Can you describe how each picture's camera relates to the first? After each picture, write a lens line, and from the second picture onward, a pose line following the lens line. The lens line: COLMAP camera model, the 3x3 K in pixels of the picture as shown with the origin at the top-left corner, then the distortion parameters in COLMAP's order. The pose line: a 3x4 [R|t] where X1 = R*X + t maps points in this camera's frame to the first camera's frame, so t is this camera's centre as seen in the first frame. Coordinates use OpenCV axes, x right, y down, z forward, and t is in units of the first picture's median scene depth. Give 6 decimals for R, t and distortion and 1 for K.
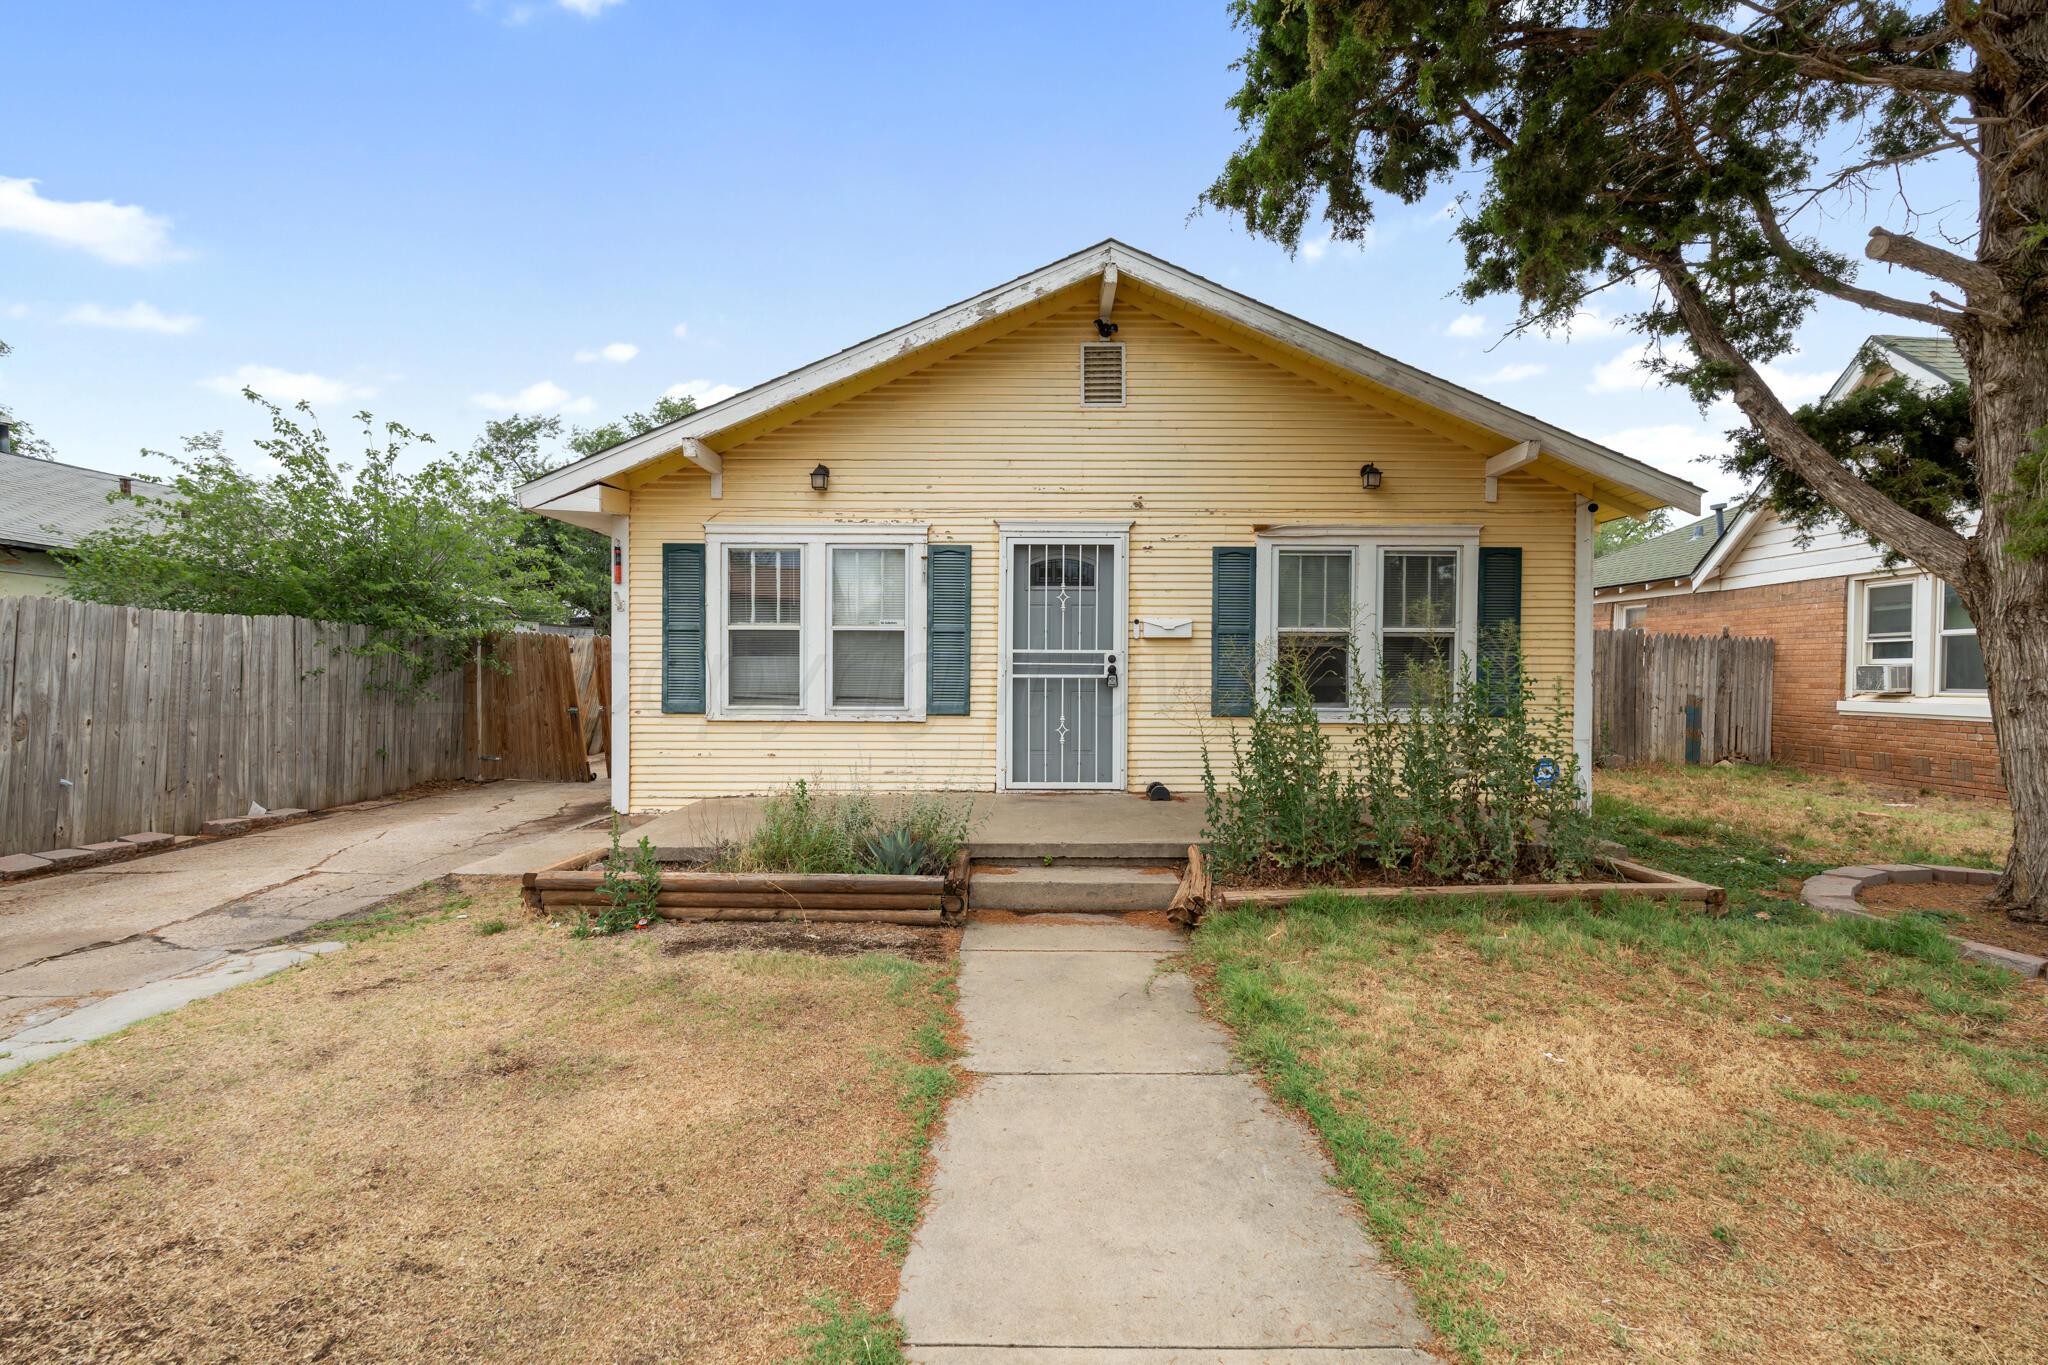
lens RADIAL K [[903.0, 0, 1021.2], [0, 903.0, 681.6], [0, 0, 1]] dist [0.000963, 0.000210]
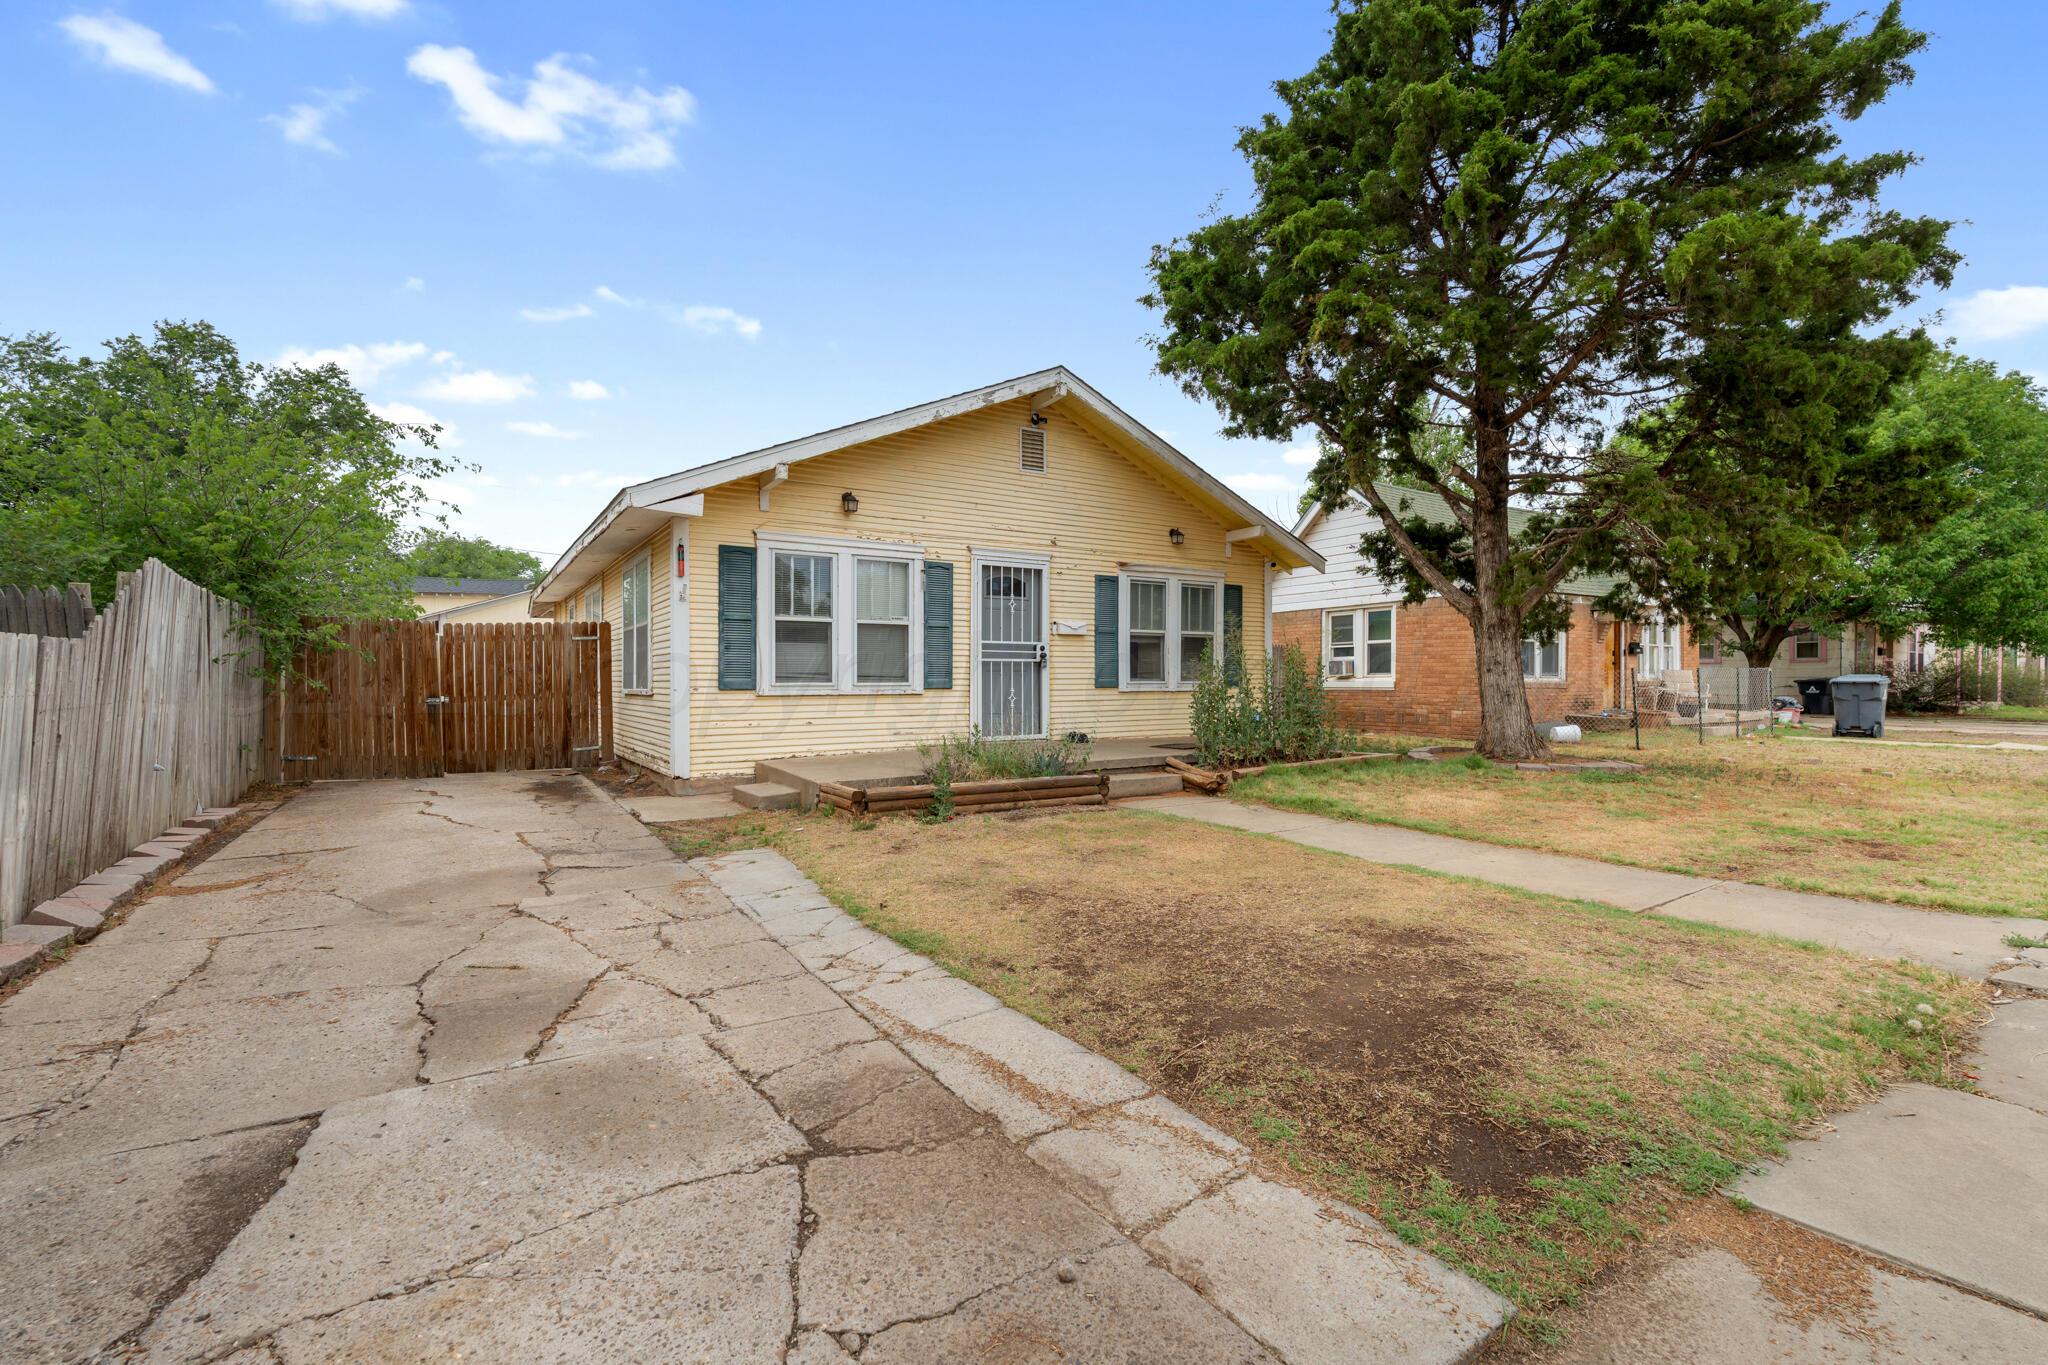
lens RADIAL K [[903.0, 0, 1027.4], [0, 903.0, 681.0], [0, 0, 1]] dist [0.000963, 0.000210]
pose [[0.840173, -0.006479, 0.542281, -0.698190], [0.012399, 0.999897, -0.007264, 0.037032], [-0.542177, 0.012827, 0.840166, -0.197808]]
